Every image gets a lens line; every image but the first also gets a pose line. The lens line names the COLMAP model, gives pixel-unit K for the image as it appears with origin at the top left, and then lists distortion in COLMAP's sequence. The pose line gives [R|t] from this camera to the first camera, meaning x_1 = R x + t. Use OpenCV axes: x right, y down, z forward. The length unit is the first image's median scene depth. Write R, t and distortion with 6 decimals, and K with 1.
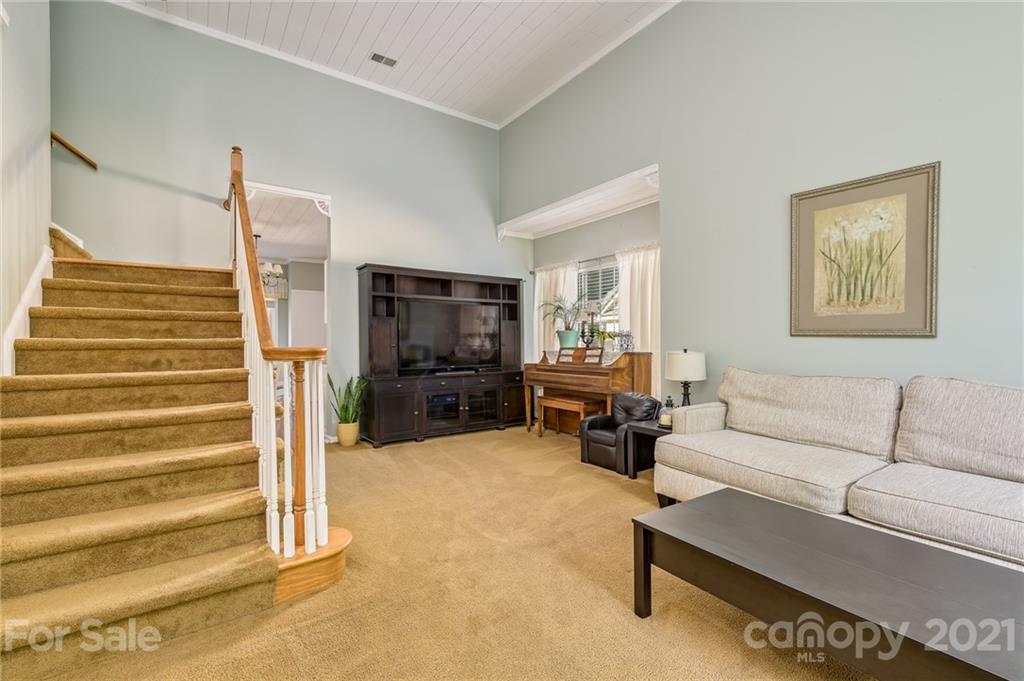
lens RADIAL K [[448.4, 0, 526.1], [0, 448.4, 341.5], [0, 0, 1]] dist [0.002170, 0.000280]
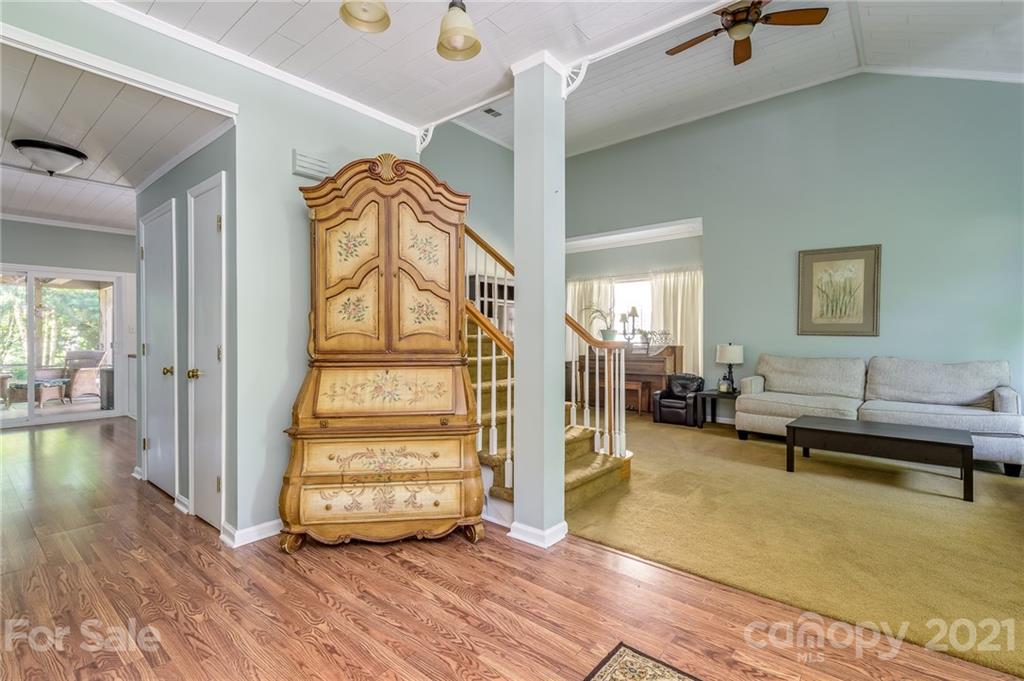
lens RADIAL K [[476.4, 0, 517.4], [0, 476.4, 339.2], [0, 0, 1]] dist [-0.002703, -0.000670]
pose [[0.967026, 0.002759, 0.254664, -0.925148], [-0.003241, 0.999994, 0.001472, 0.004458], [-0.254658, -0.002249, 0.967028, -0.478557]]
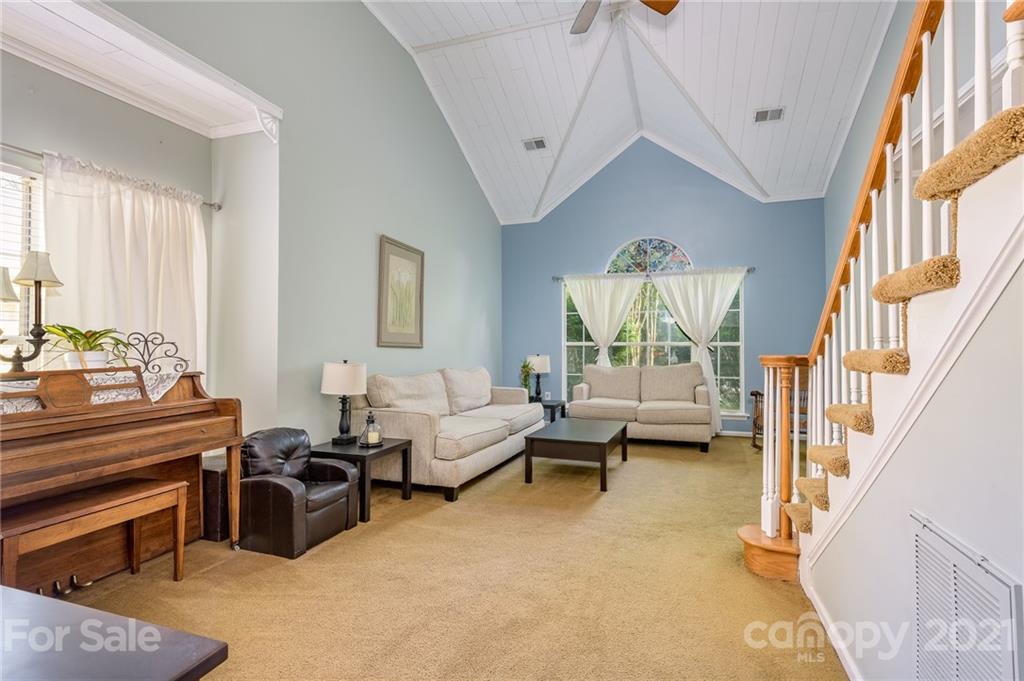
lens RADIAL K [[476.4, 0, 517.4], [0, 476.4, 339.2], [0, 0, 1]] dist [-0.002703, -0.000670]
pose [[-0.566956, 0.017376, 0.823565, -0.758870], [0.006446, 0.999840, -0.016658, -0.008615], [-0.823723, -0.004136, -0.566977, 1.514375]]
